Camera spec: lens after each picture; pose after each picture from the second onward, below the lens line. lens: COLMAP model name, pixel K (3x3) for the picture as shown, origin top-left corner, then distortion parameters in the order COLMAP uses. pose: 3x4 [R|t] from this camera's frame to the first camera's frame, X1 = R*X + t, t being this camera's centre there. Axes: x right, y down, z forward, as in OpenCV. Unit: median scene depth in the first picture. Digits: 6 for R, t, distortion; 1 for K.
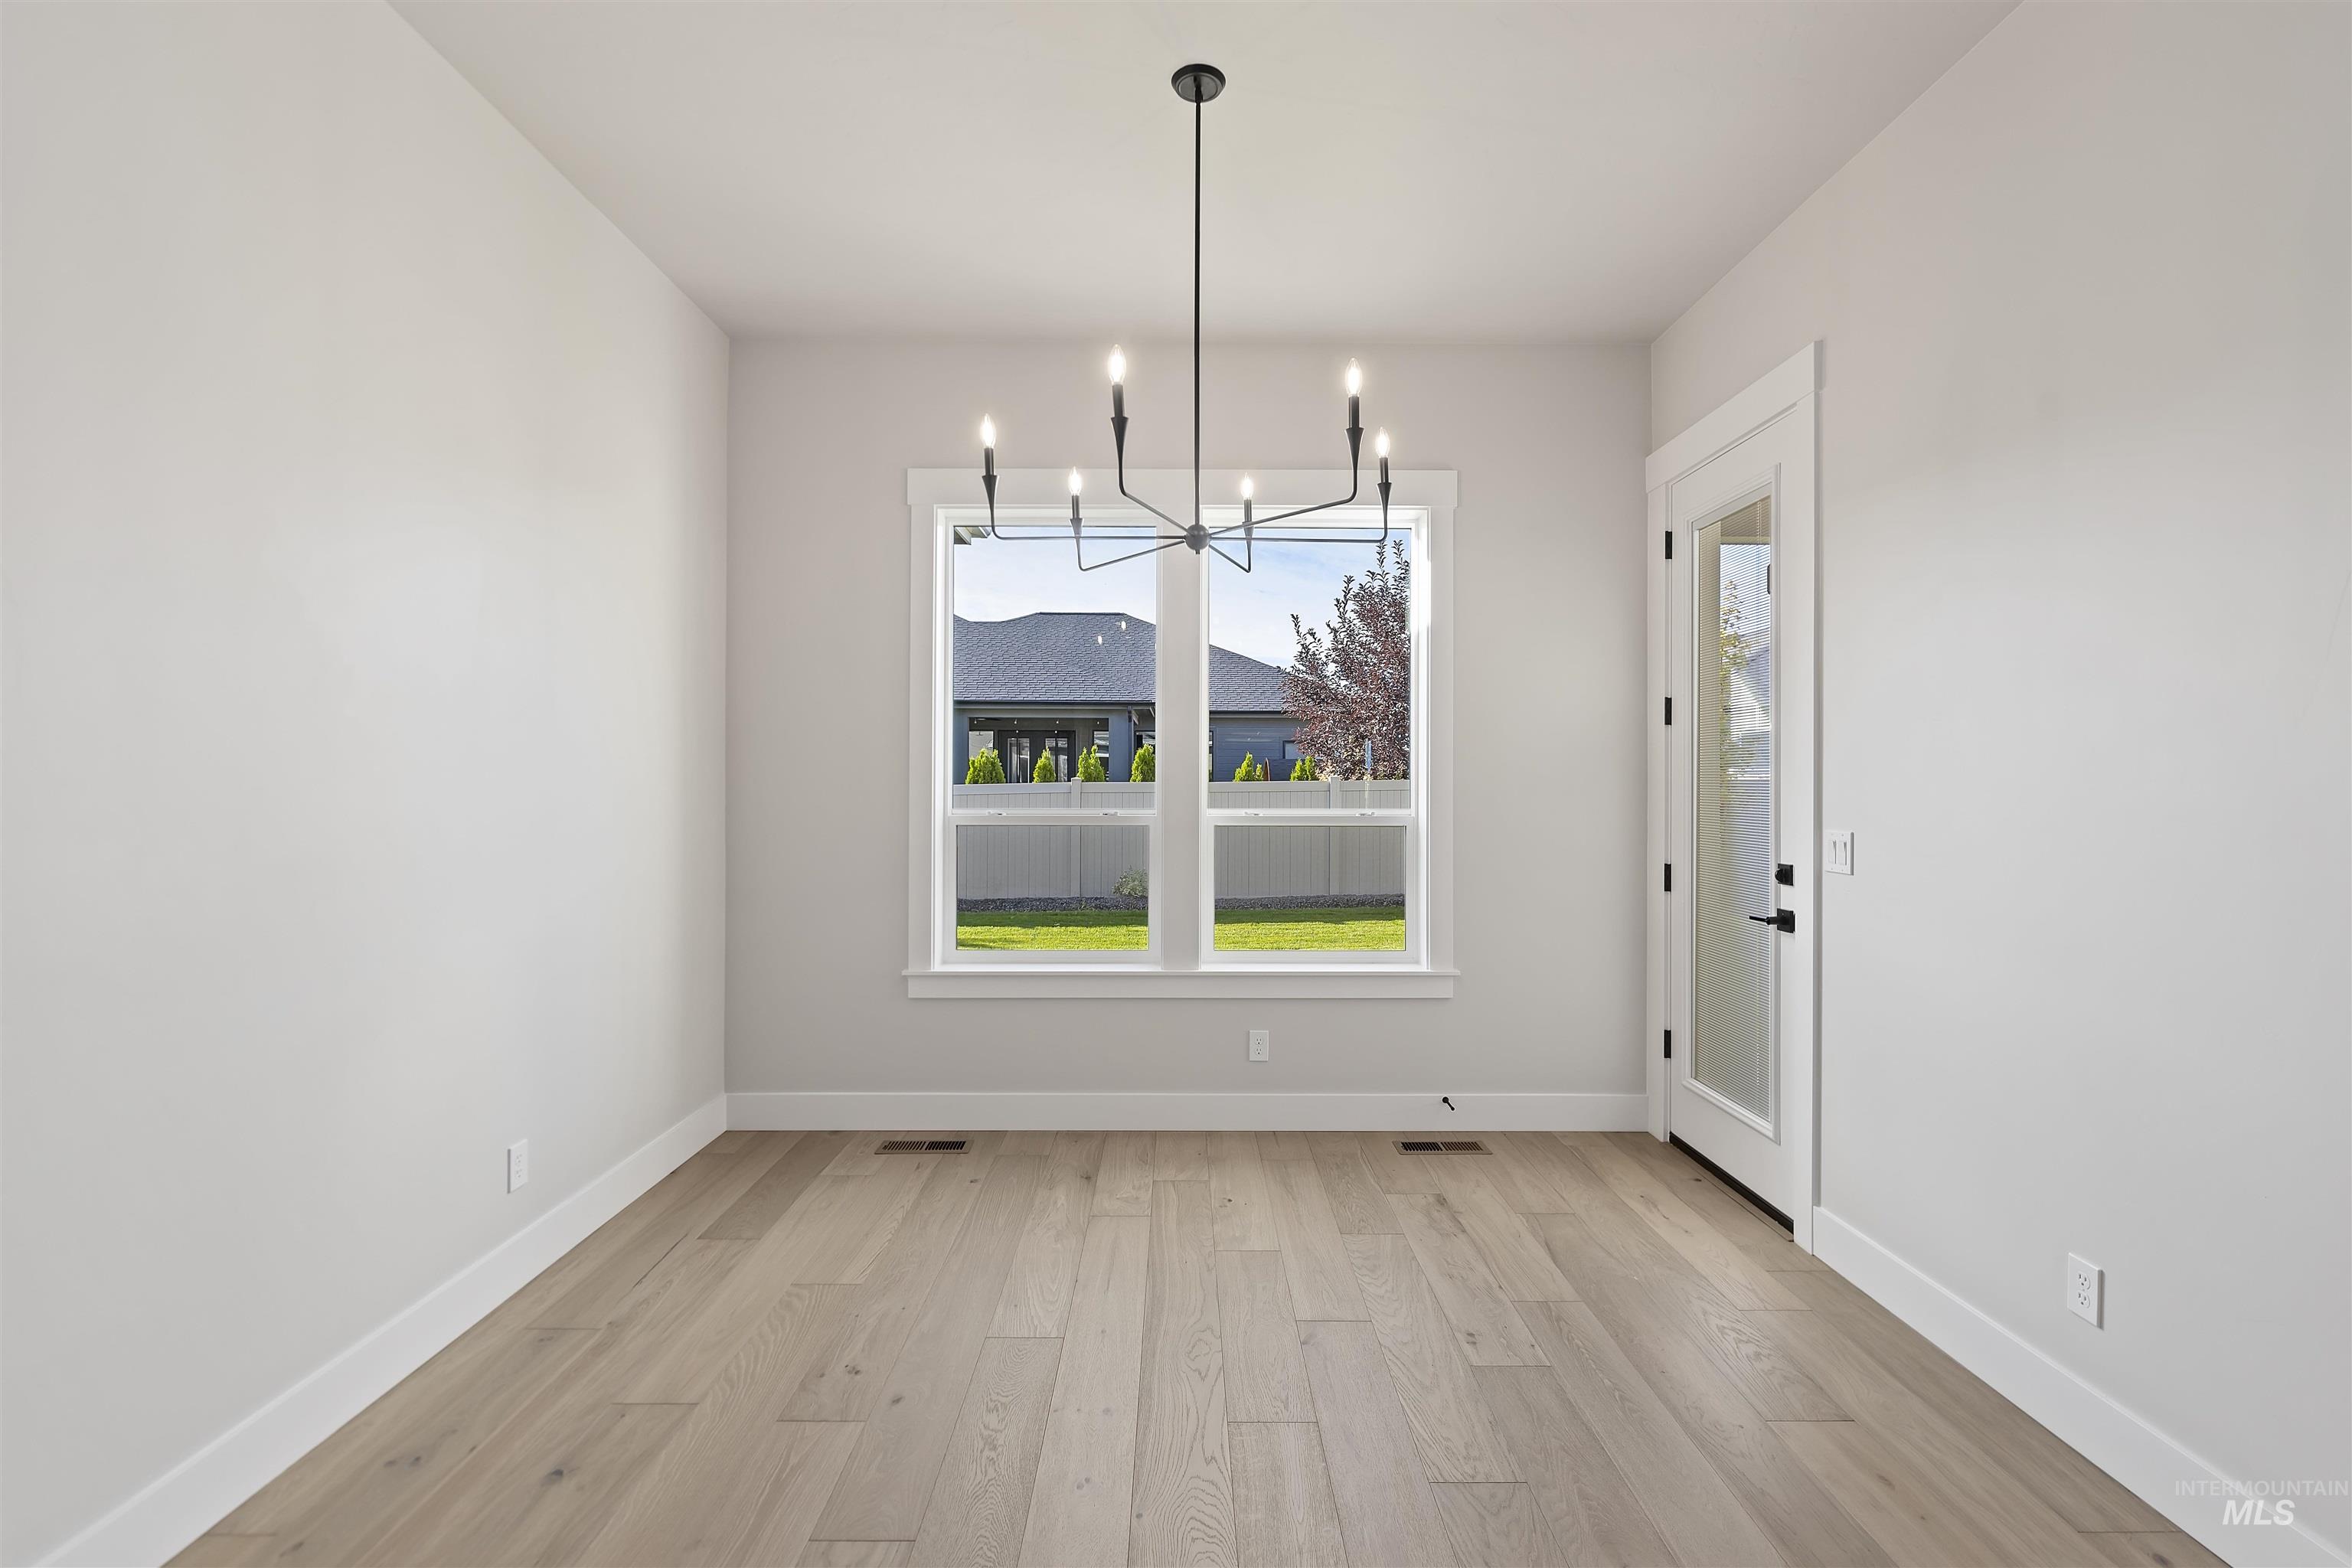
lens RADIAL K [[1064.2, 0, 1195.1], [0, 1064.2, 783.3], [0, 0, 1]] dist [0.011598, -0.001507]
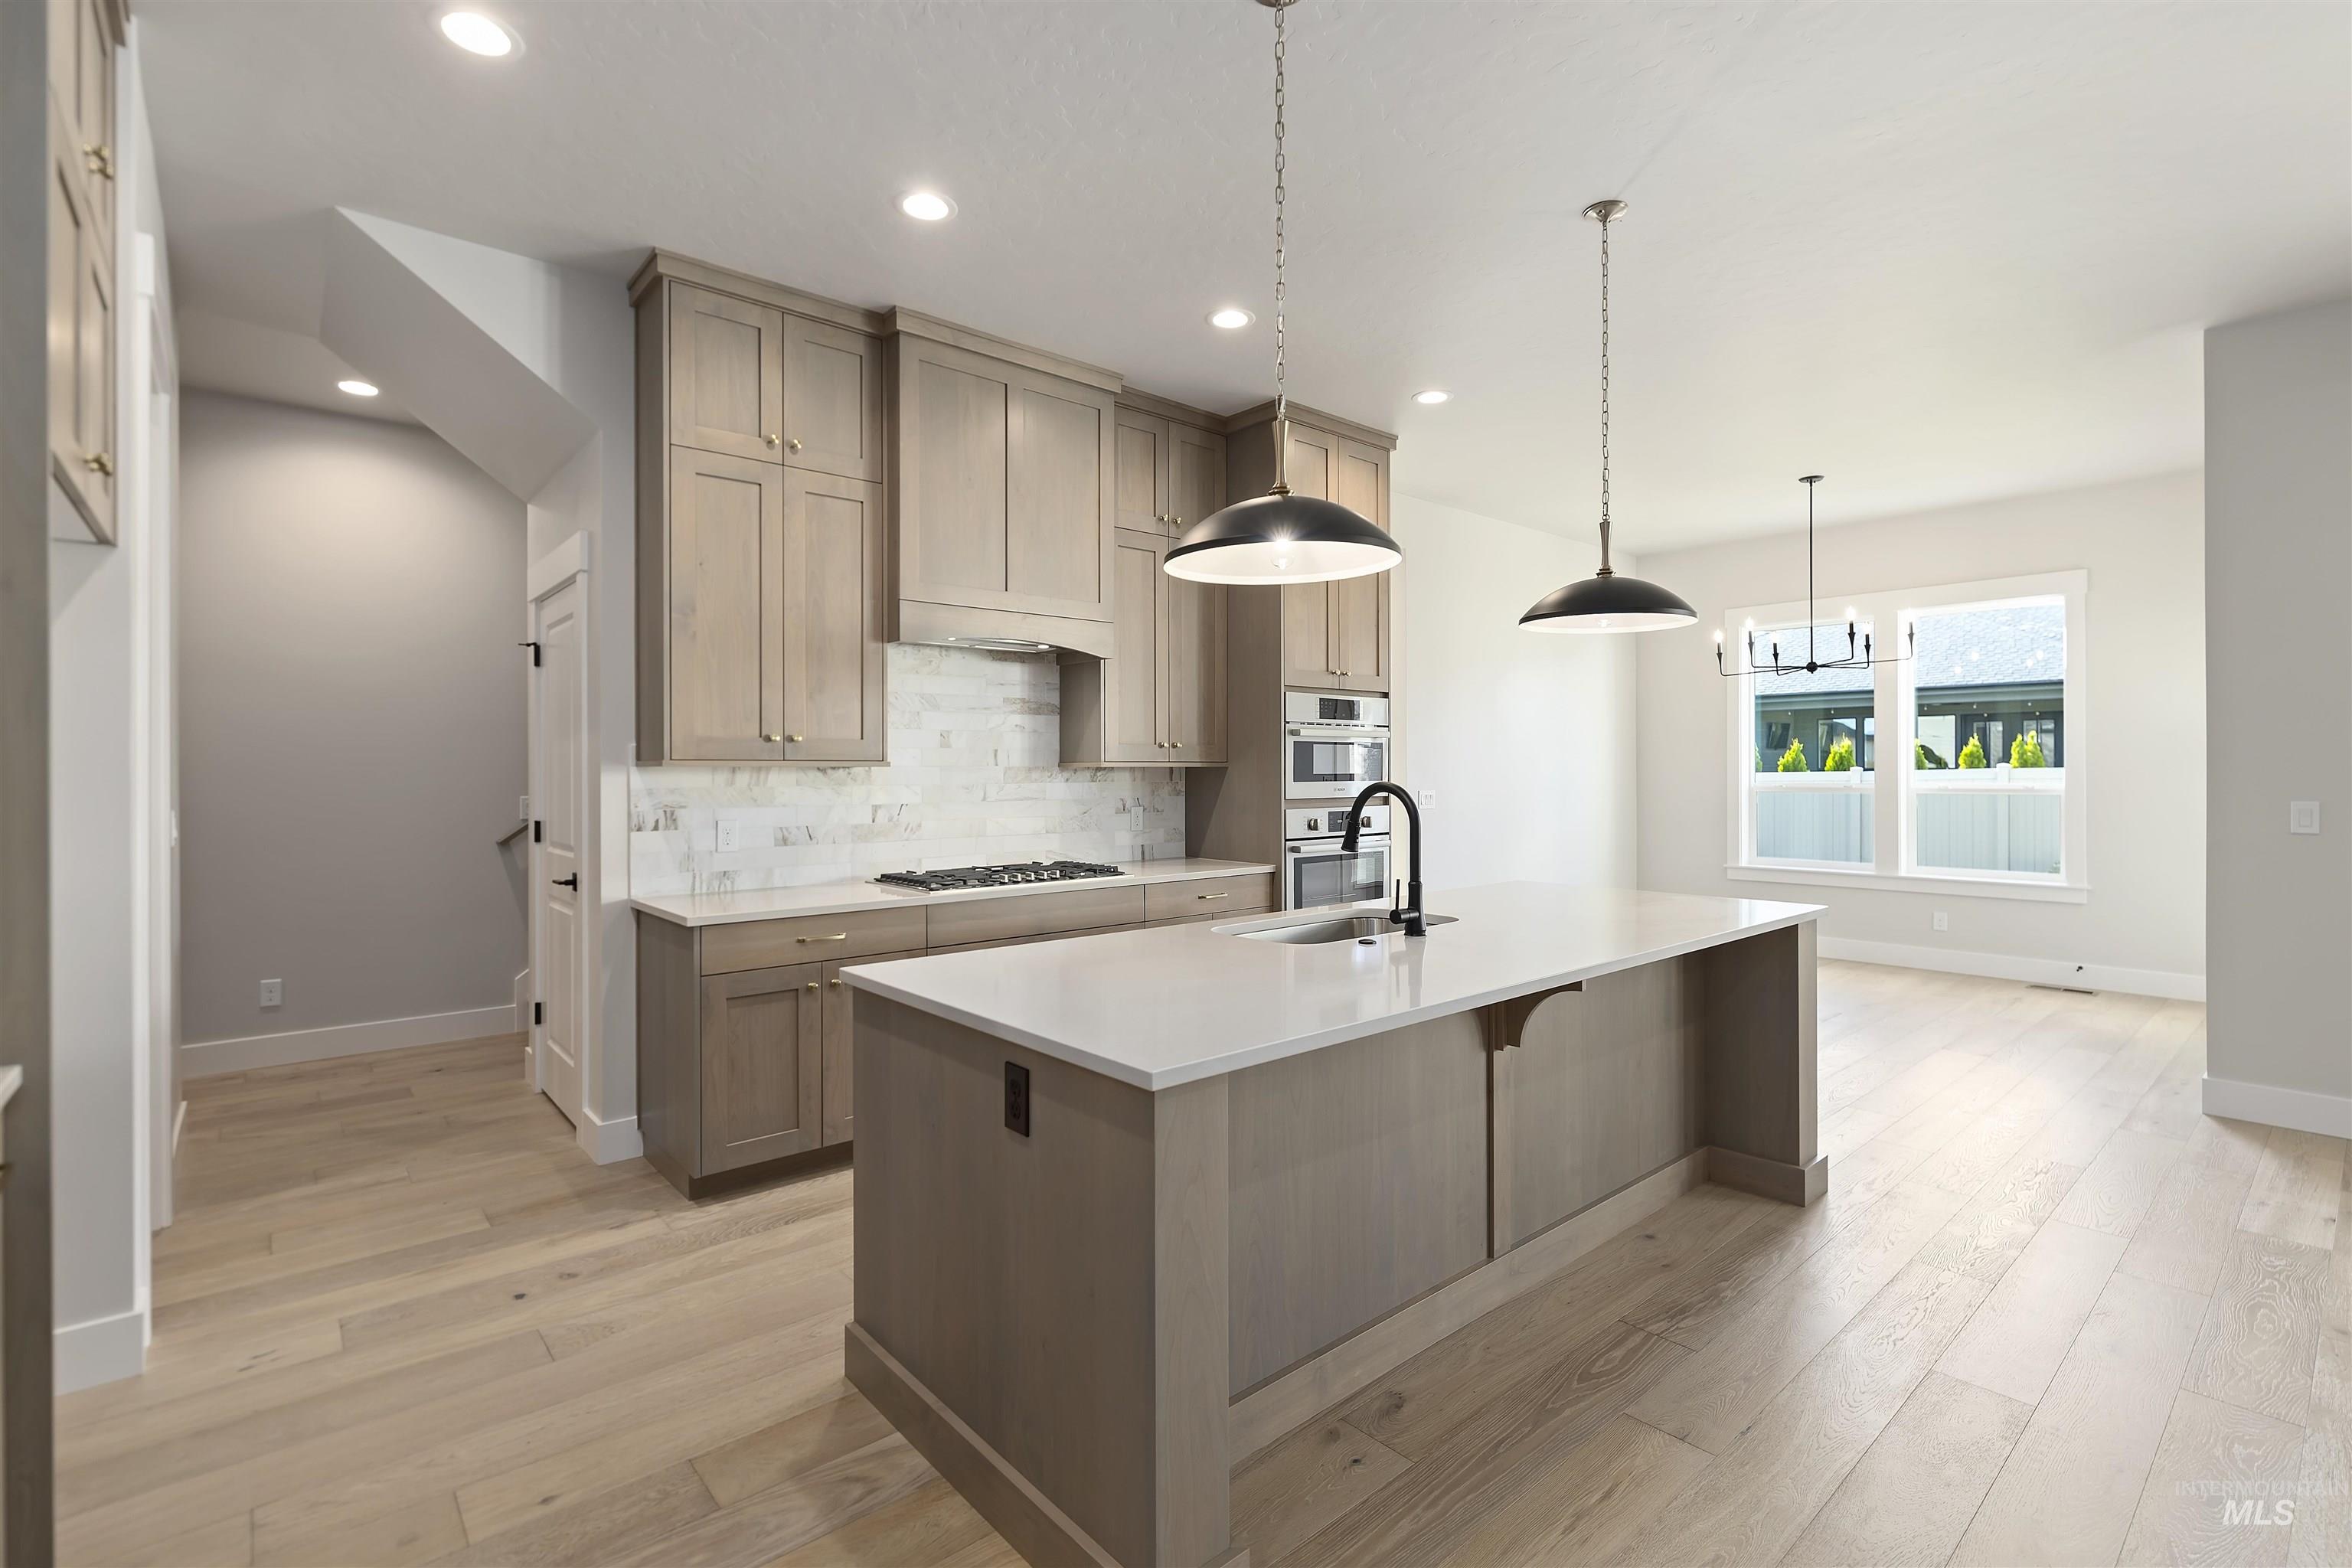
lens RADIAL K [[1064.2, 0, 1185.4], [0, 1064.2, 779.6], [0, 0, 1]] dist [0.011598, -0.001507]
pose [[0.652004, 0.004718, -0.758201, 0.550302], [0.001999, 0.999966, 0.007941, 0.001566], [0.758213, -0.006693, 0.651973, -1.004880]]
